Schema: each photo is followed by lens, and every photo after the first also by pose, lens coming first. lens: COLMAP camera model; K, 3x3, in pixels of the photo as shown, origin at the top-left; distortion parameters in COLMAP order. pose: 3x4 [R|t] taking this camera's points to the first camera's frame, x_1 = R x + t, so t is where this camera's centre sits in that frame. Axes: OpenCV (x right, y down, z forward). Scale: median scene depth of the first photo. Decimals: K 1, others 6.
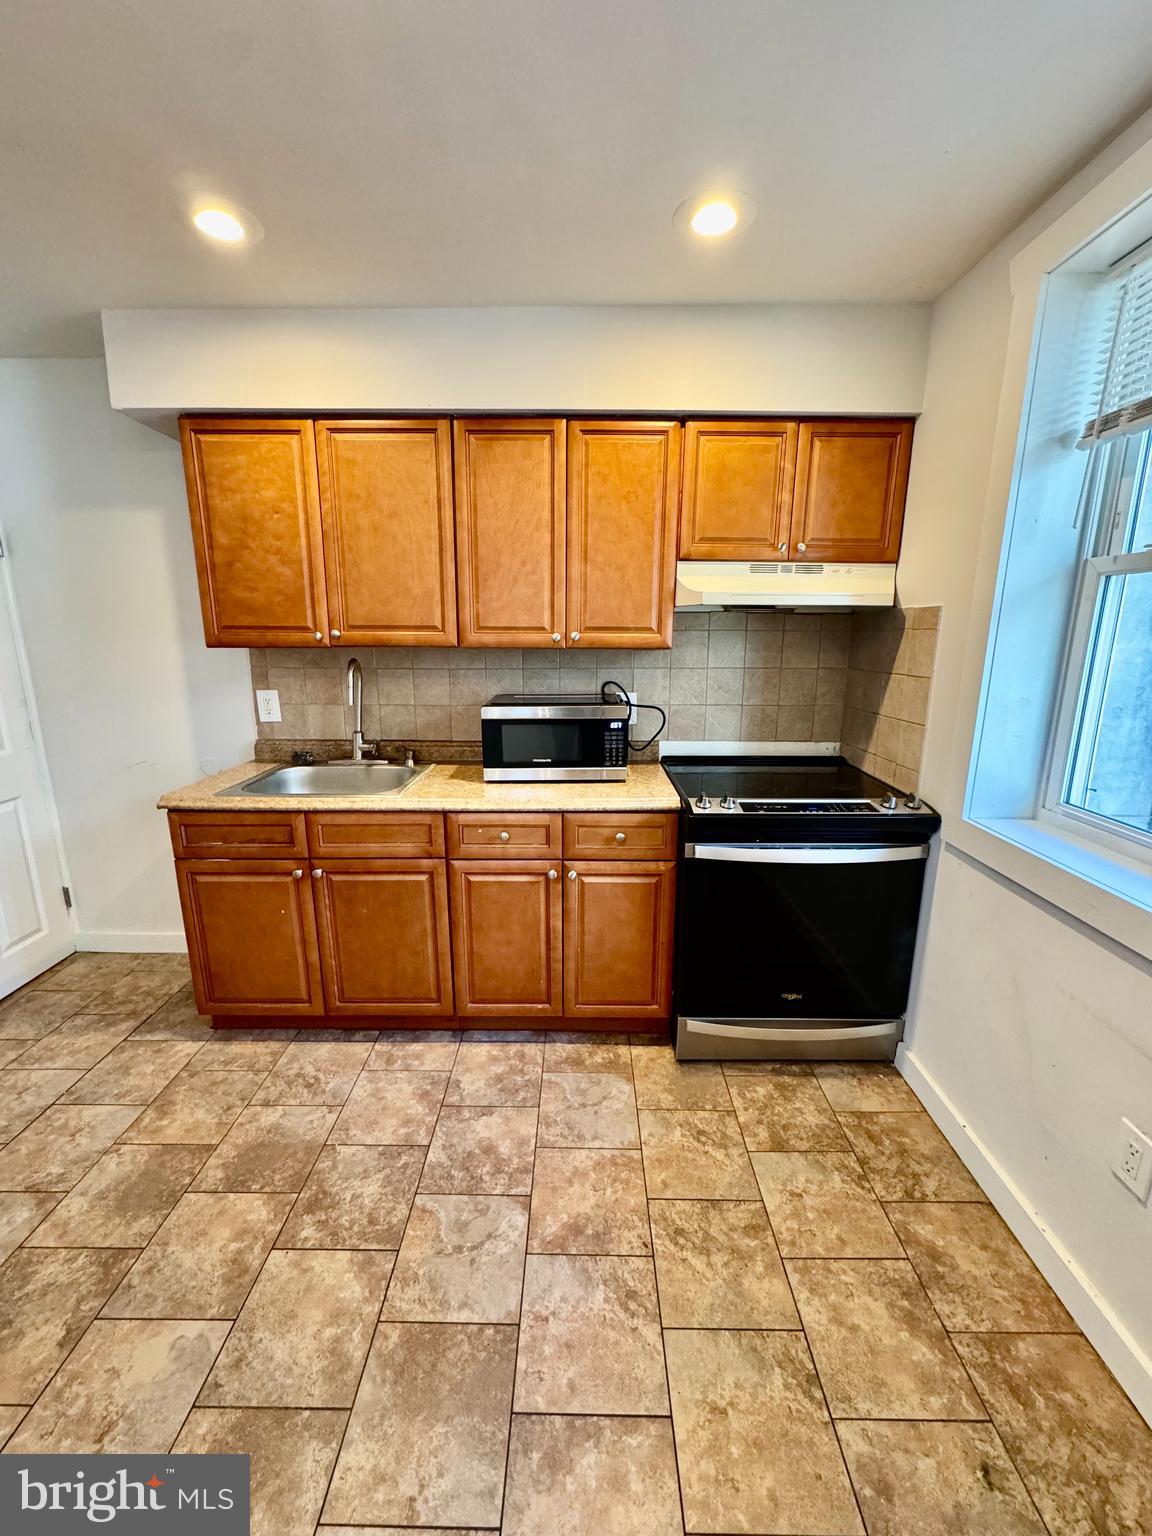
lens RADIAL K [[611.1, 0, 579.2], [0, 611.1, 768.1], [0, 0, 1]] dist [-0.001472, -0.000106]
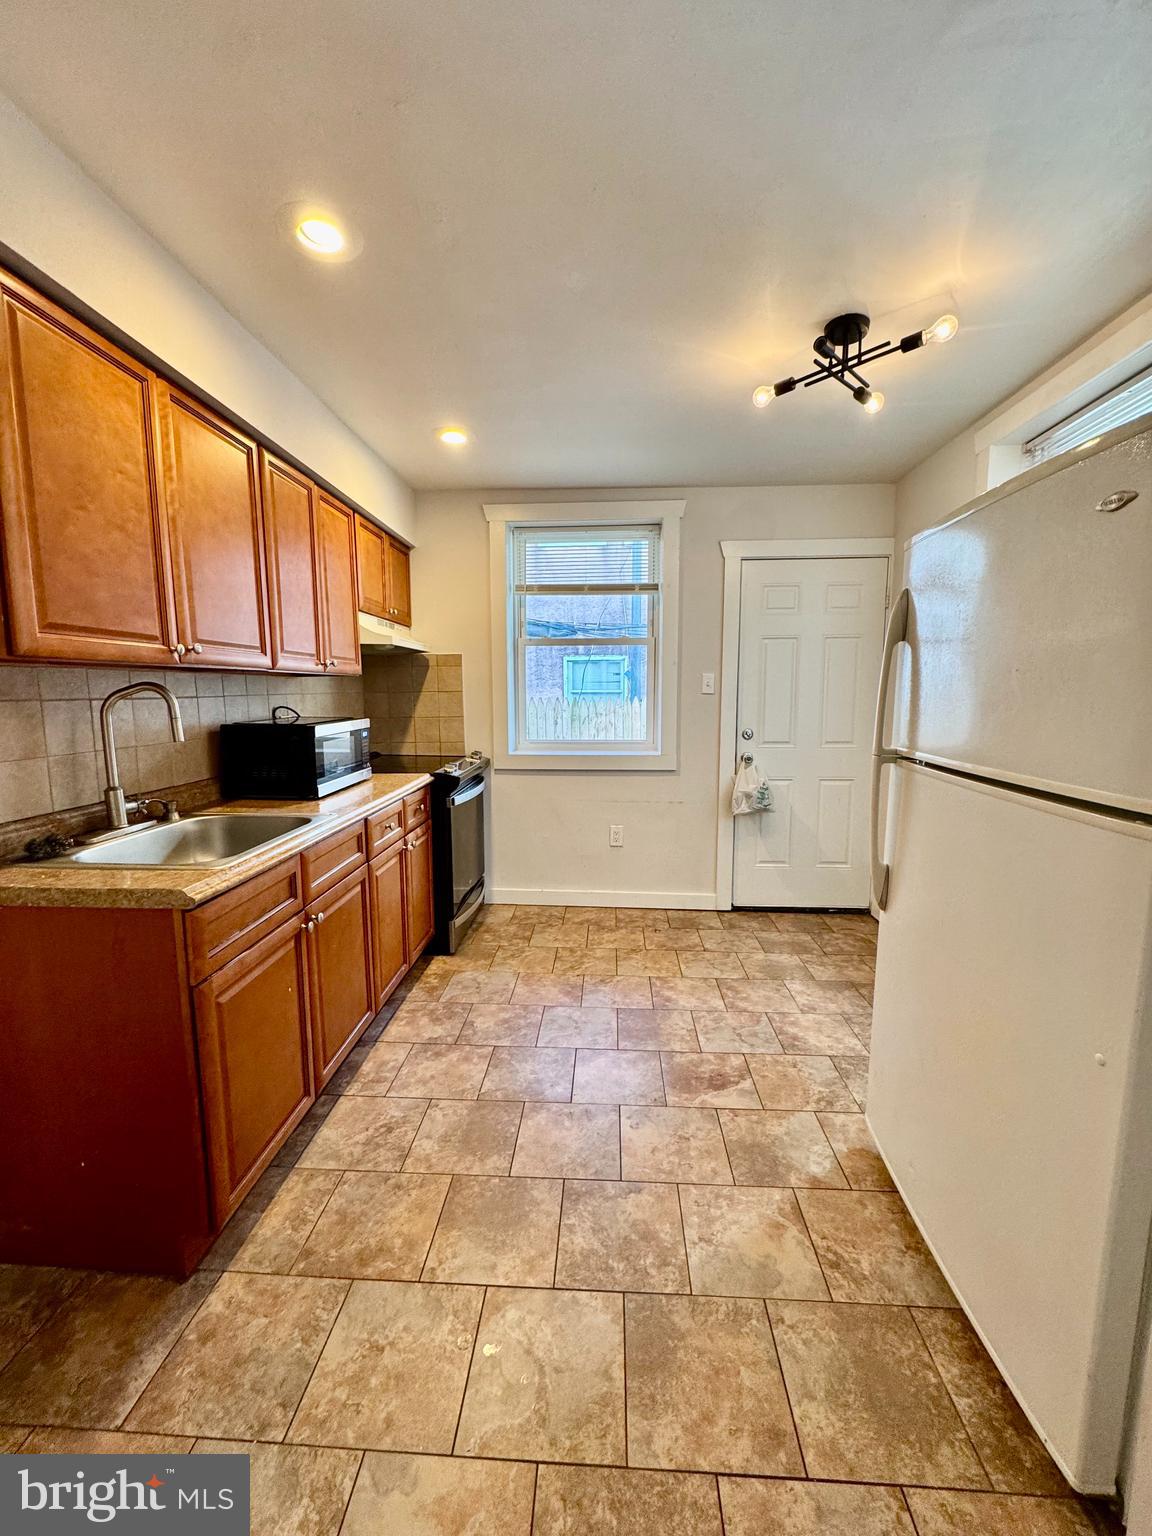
lens RADIAL K [[611.1, 0, 579.9], [0, 611.1, 767.3], [0, 0, 1]] dist [-0.001472, -0.000106]
pose [[0.046484, -0.132364, 0.990111, -1.350994], [0.219409, 0.968330, 0.119152, -0.065136], [-0.974525, 0.211700, 0.074054, 0.563929]]
